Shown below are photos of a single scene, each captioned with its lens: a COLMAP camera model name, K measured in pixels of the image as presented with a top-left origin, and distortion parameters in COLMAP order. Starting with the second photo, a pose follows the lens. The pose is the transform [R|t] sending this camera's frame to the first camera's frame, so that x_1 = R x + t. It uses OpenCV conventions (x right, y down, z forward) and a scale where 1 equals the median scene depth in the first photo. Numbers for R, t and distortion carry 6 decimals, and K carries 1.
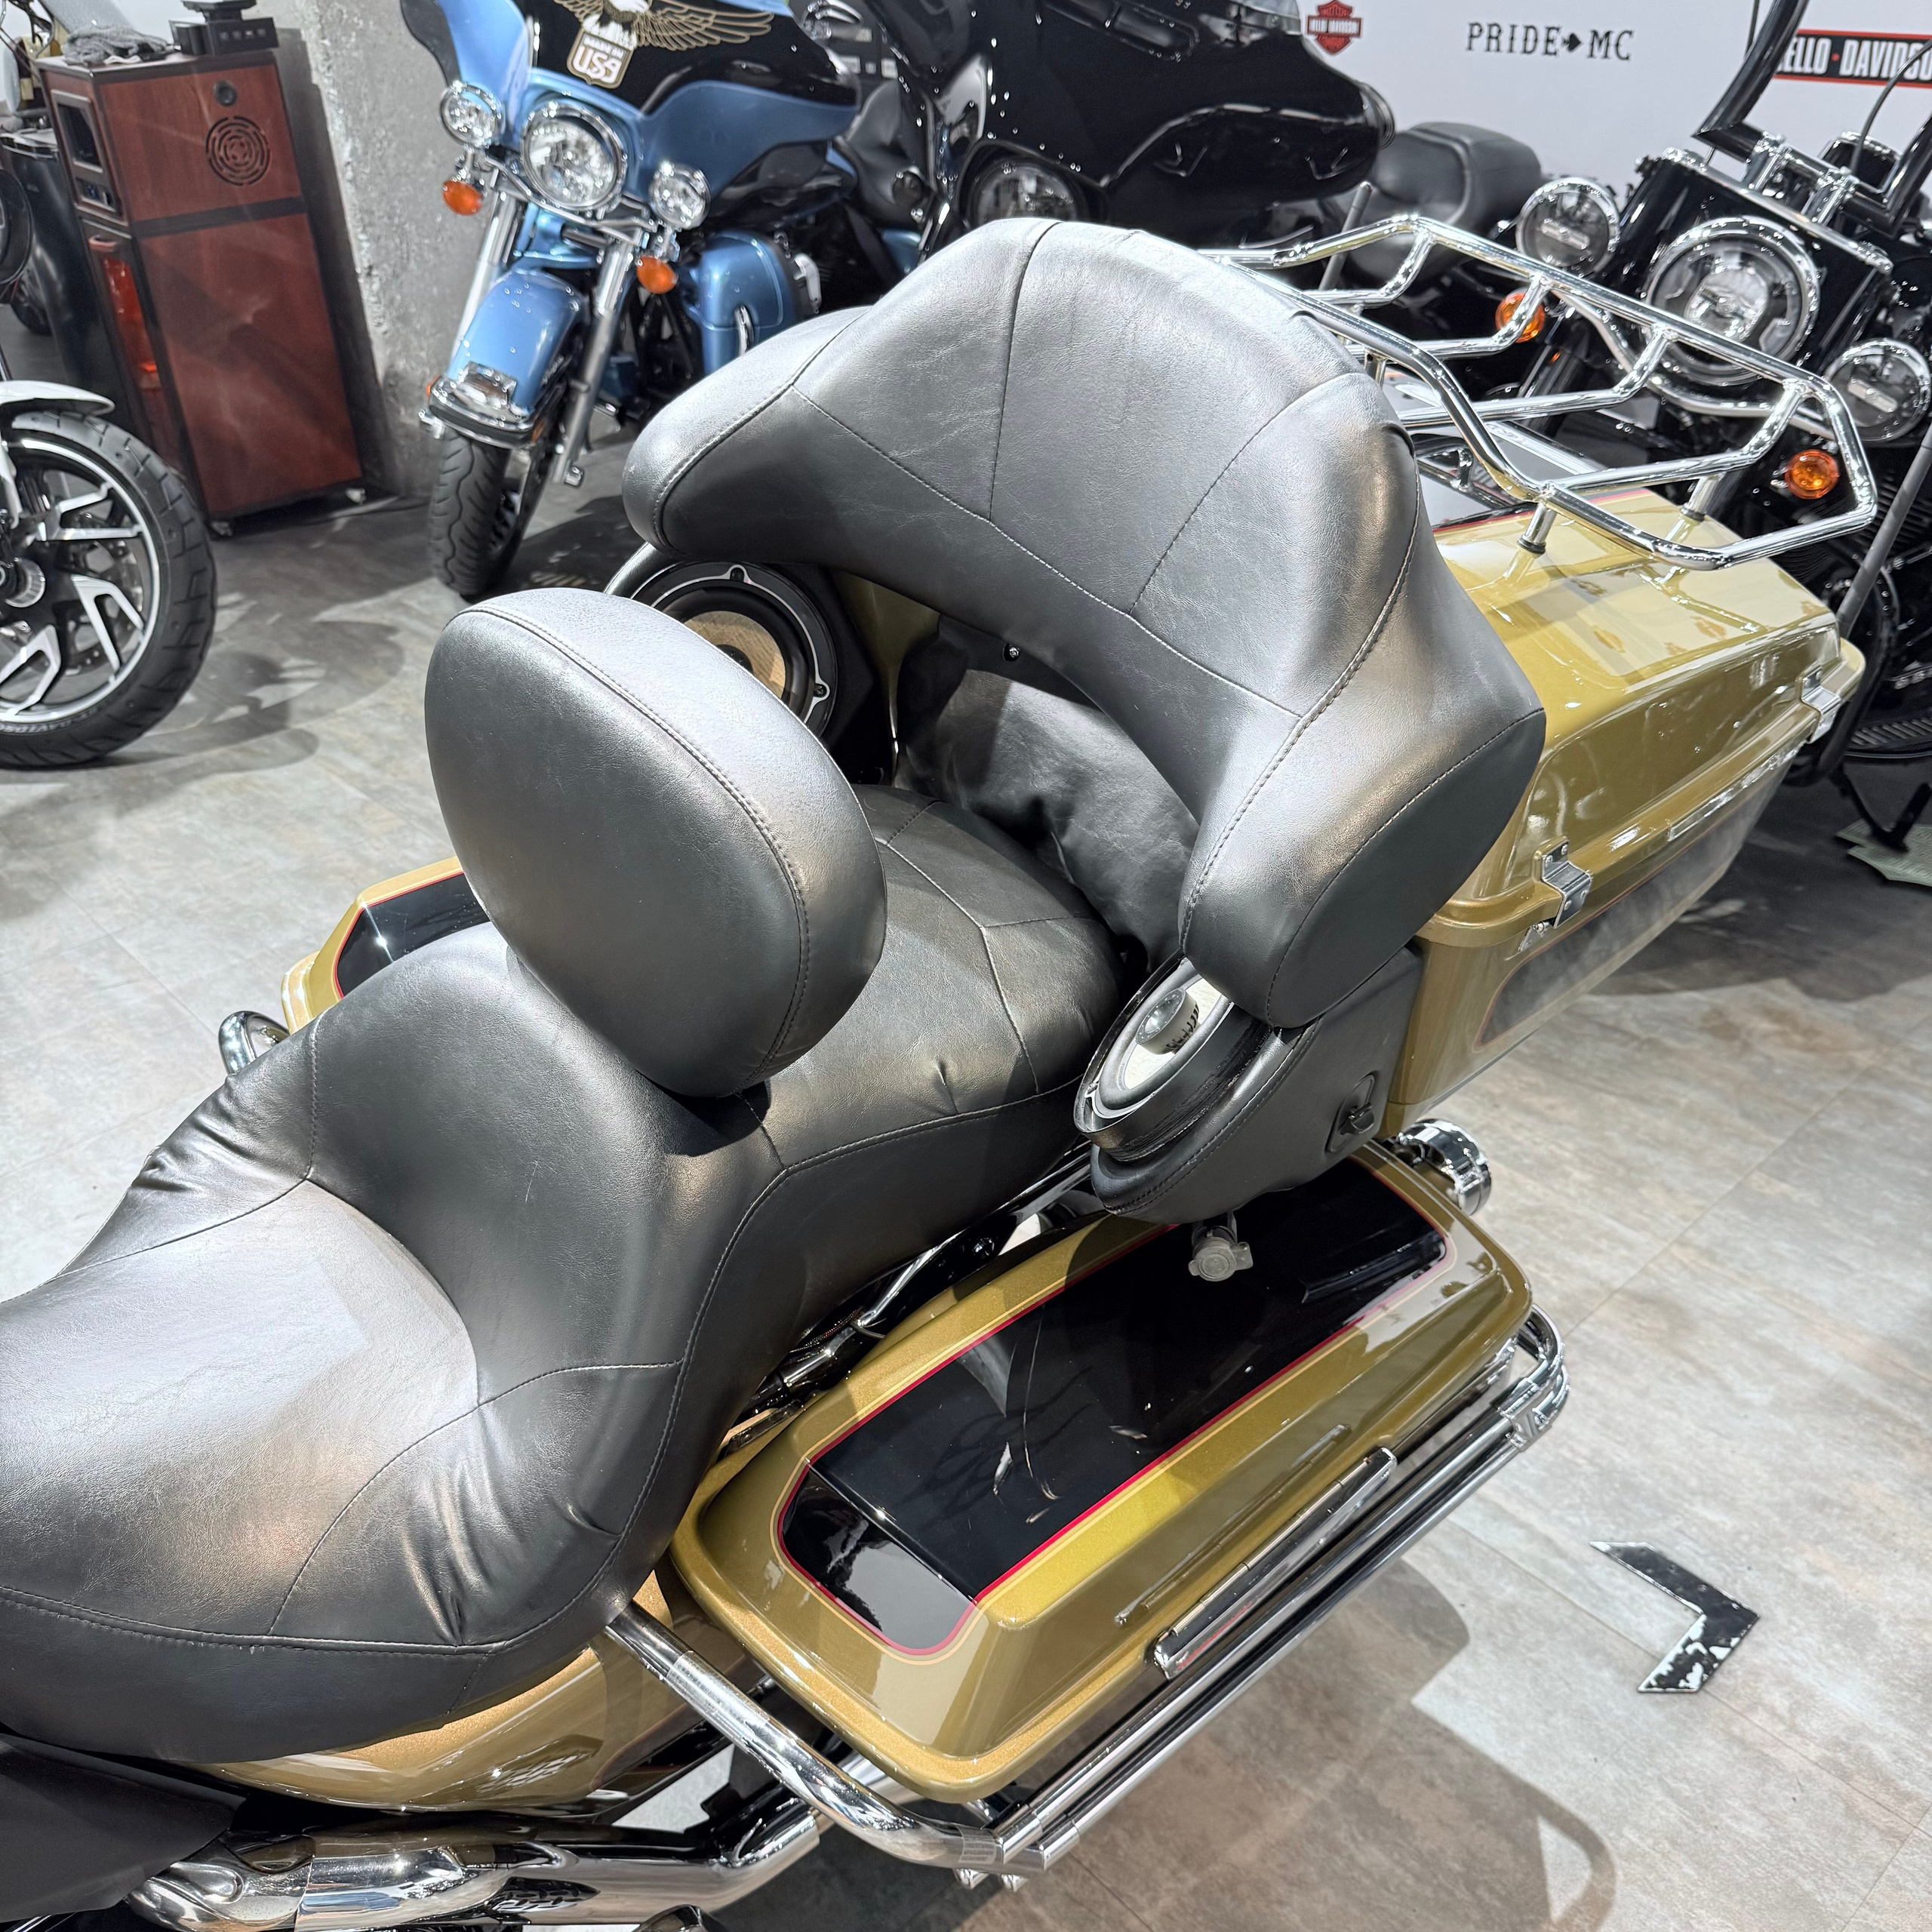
lens RADIAL K [[1828.7, 0, 968.4], [0, 1828.7, 962.5], [0, 0, 1]] dist [0.016120, -0.032967]
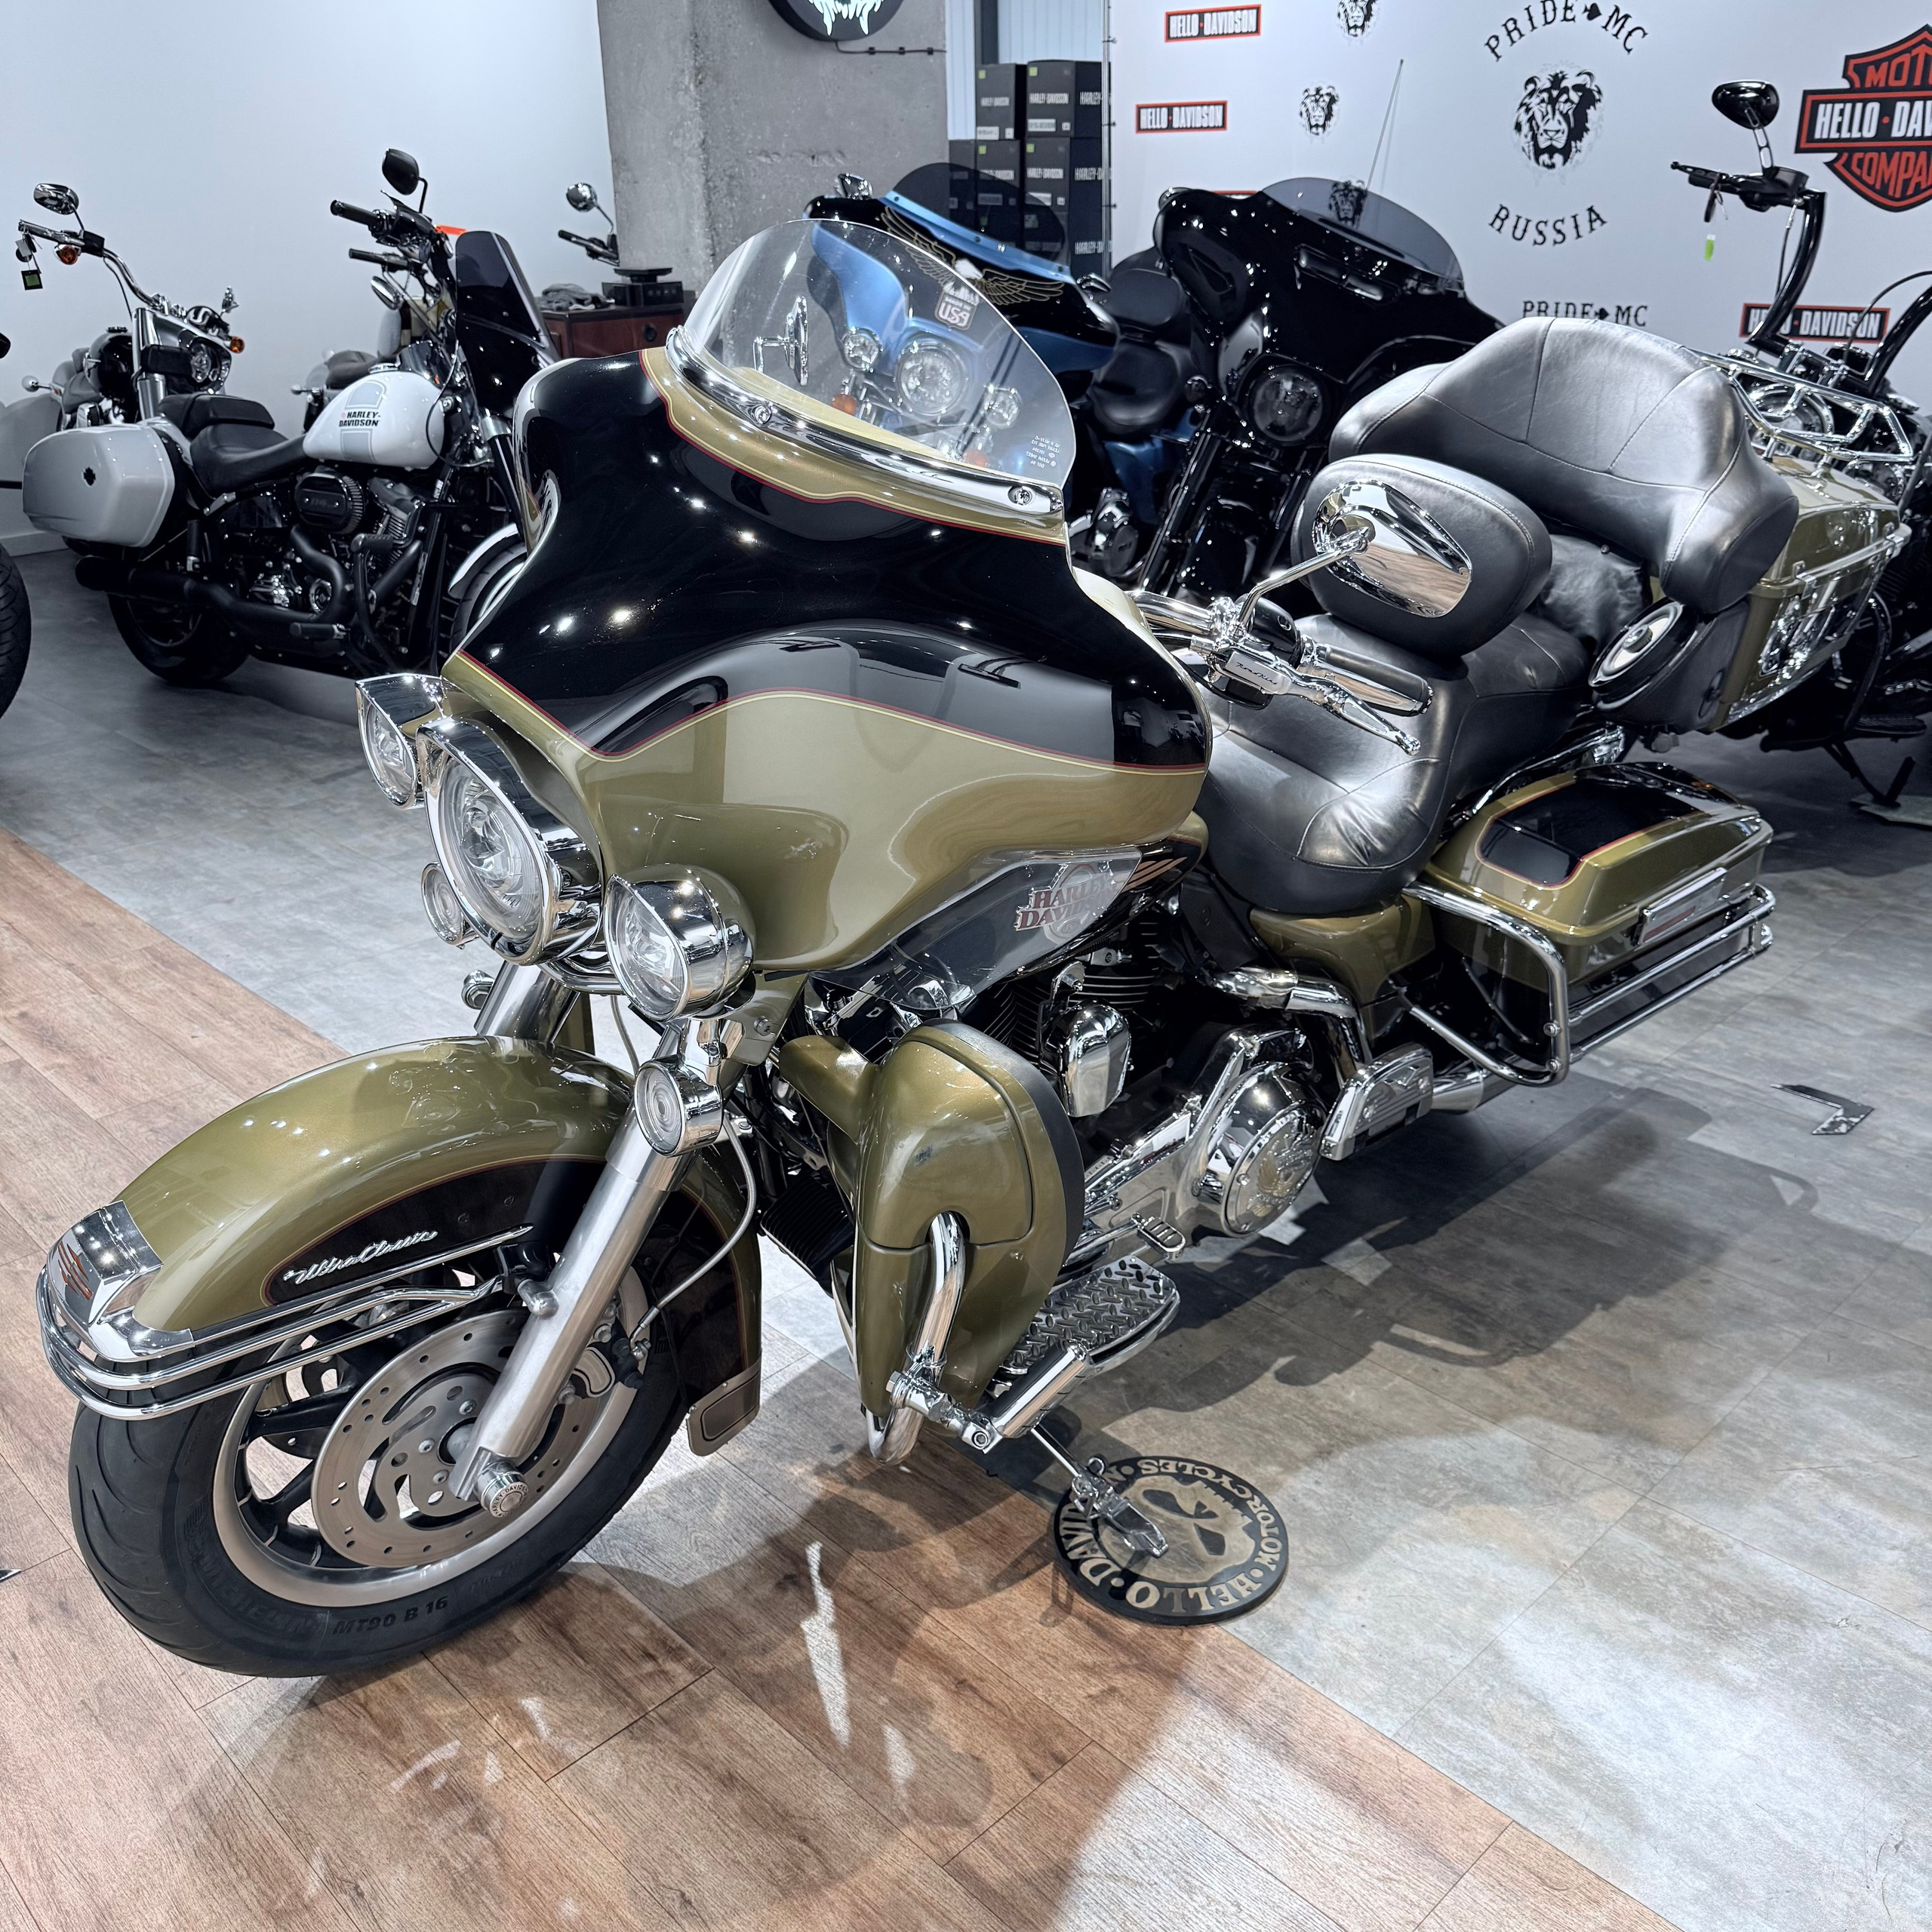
lens RADIAL K [[1807.6, 0, 965.6], [0, 1807.6, 965.9], [0, 0, 1]] dist [0.104971, -0.183713]
pose [[0.999492, 0.004184, 0.031600, -0.236509], [0.000400, 0.989623, -0.143688, 0.225706], [-0.031873, 0.143627, 0.989118, -0.349492]]
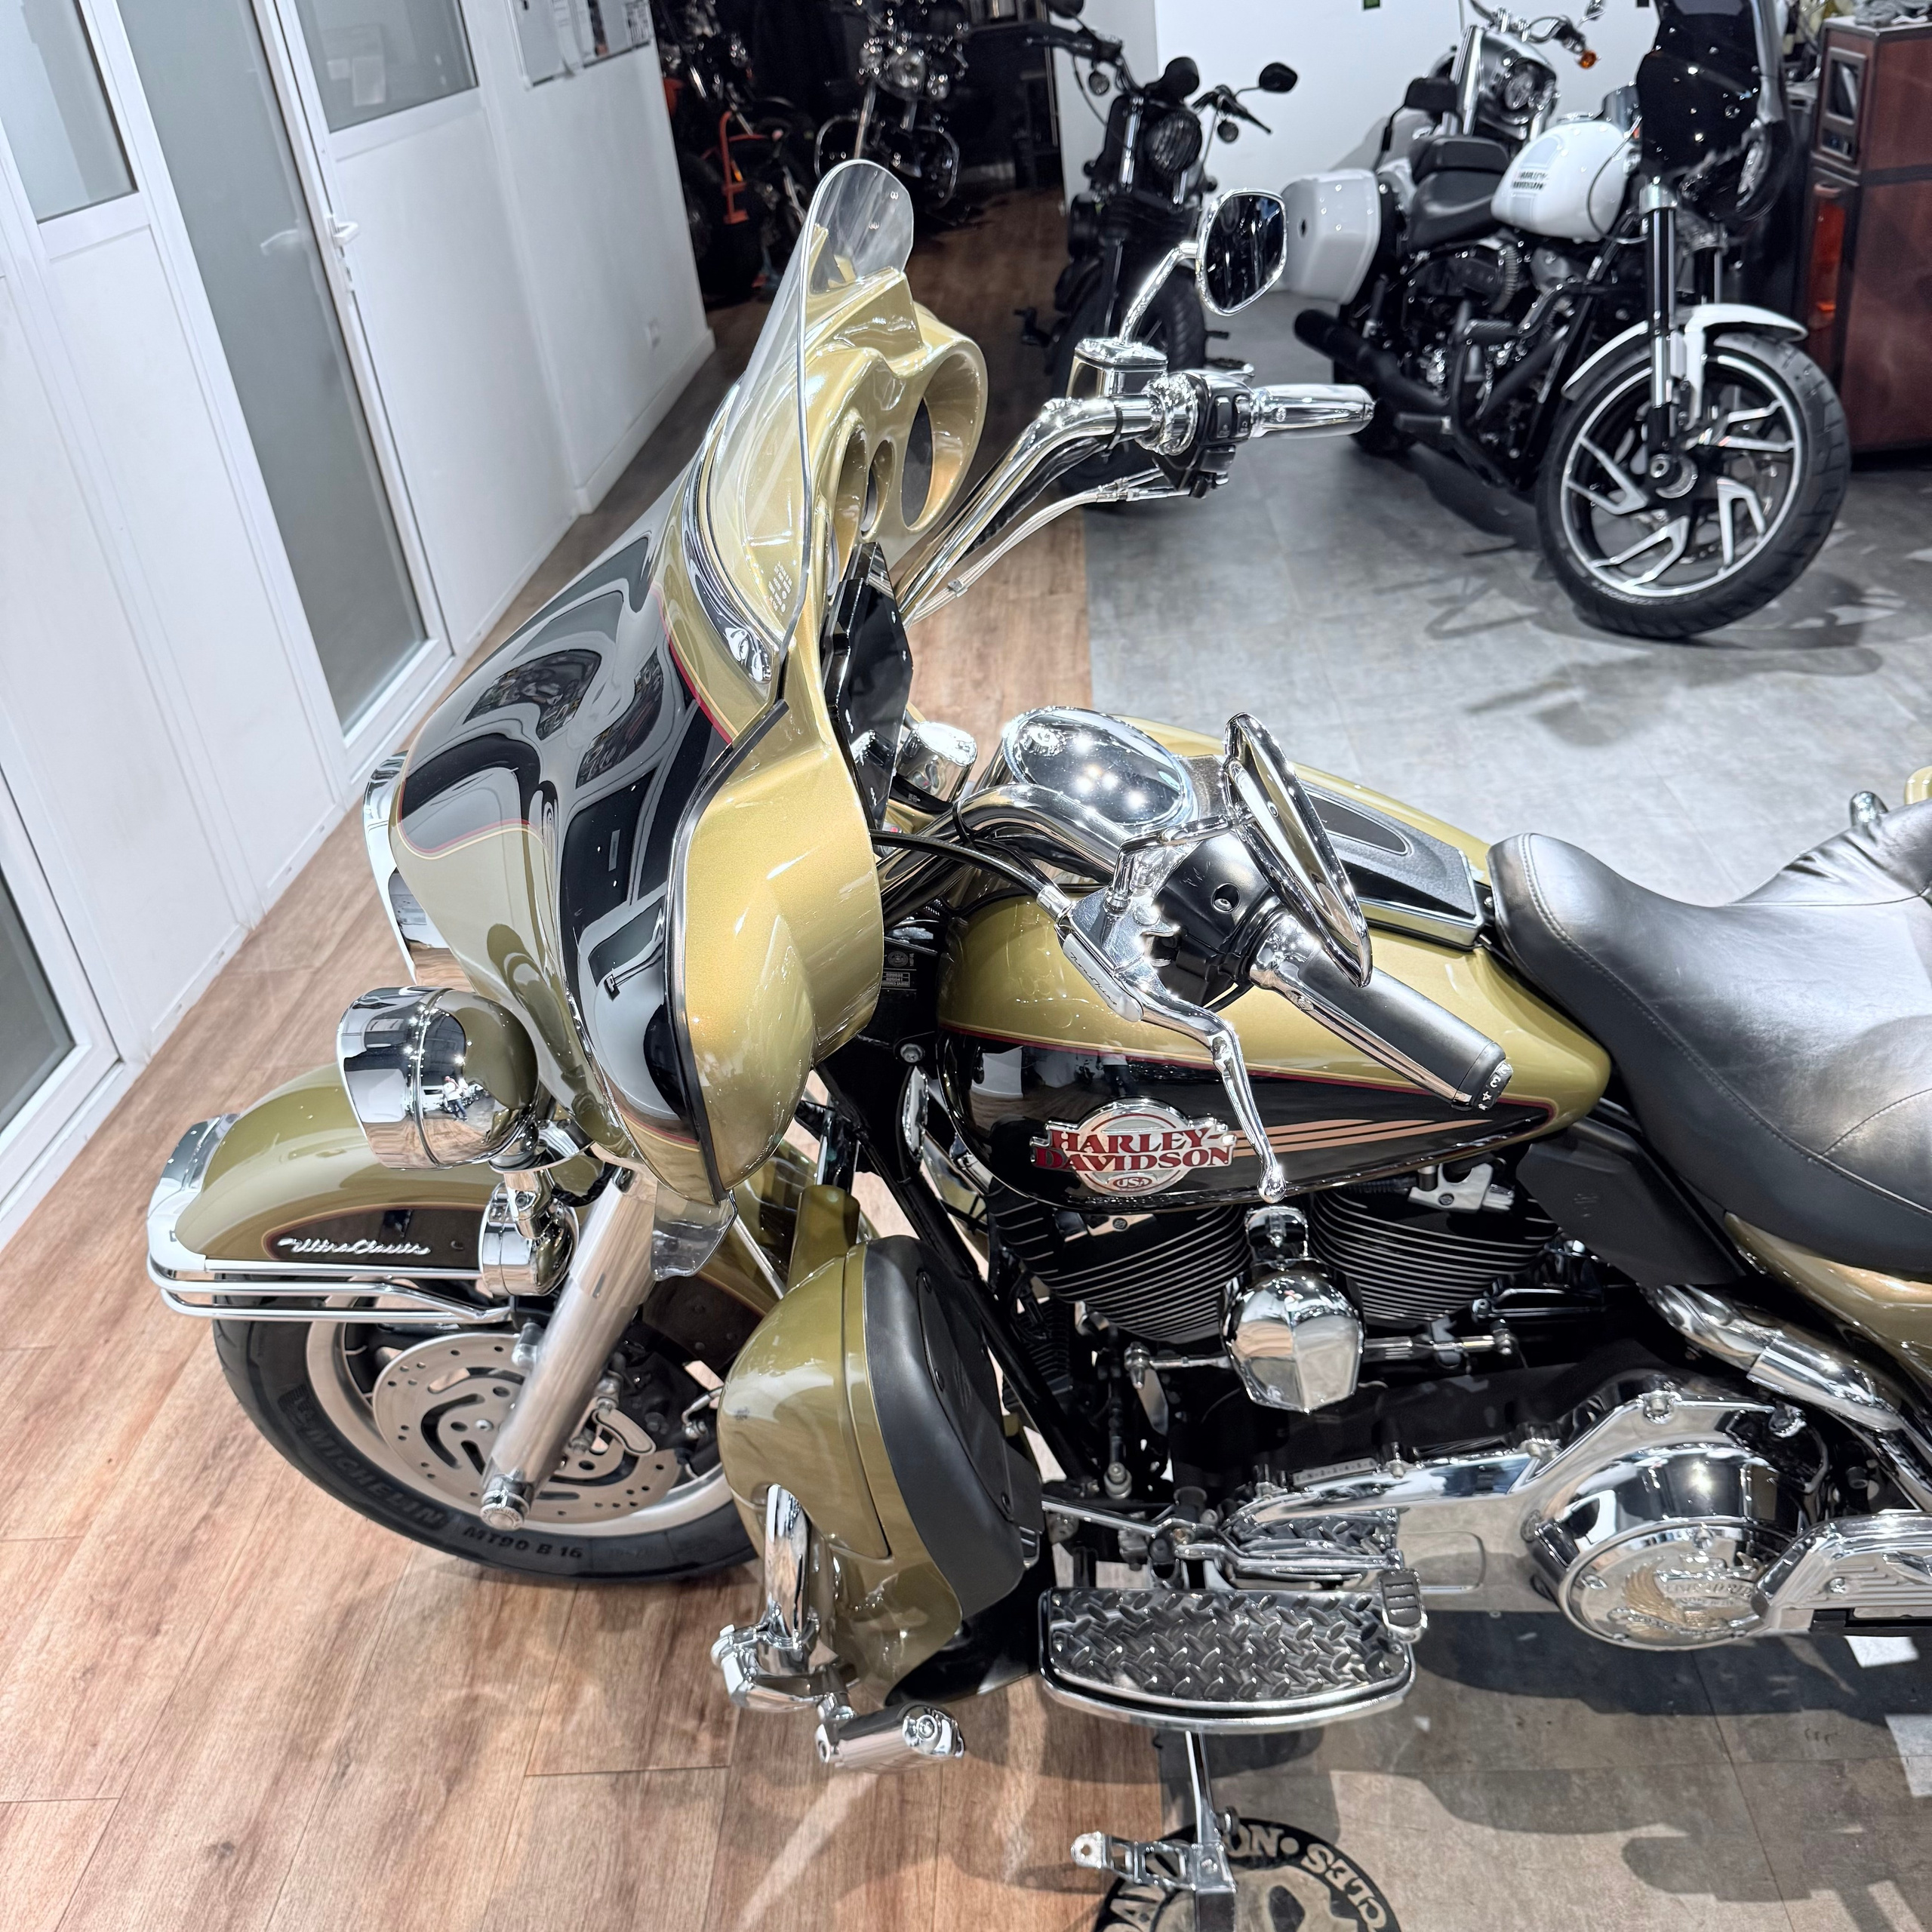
lens RADIAL K [[1844.6, 0, 965.1], [0, 1844.6, 969.4], [0, 0, 1]] dist [0.016230, -0.032627]
pose [[0.709509, 0.309847, -0.632923, 0.003875], [-0.294881, 0.946277, 0.132687, 0.061677], [0.640033, 0.092495, 0.762760, -0.146629]]
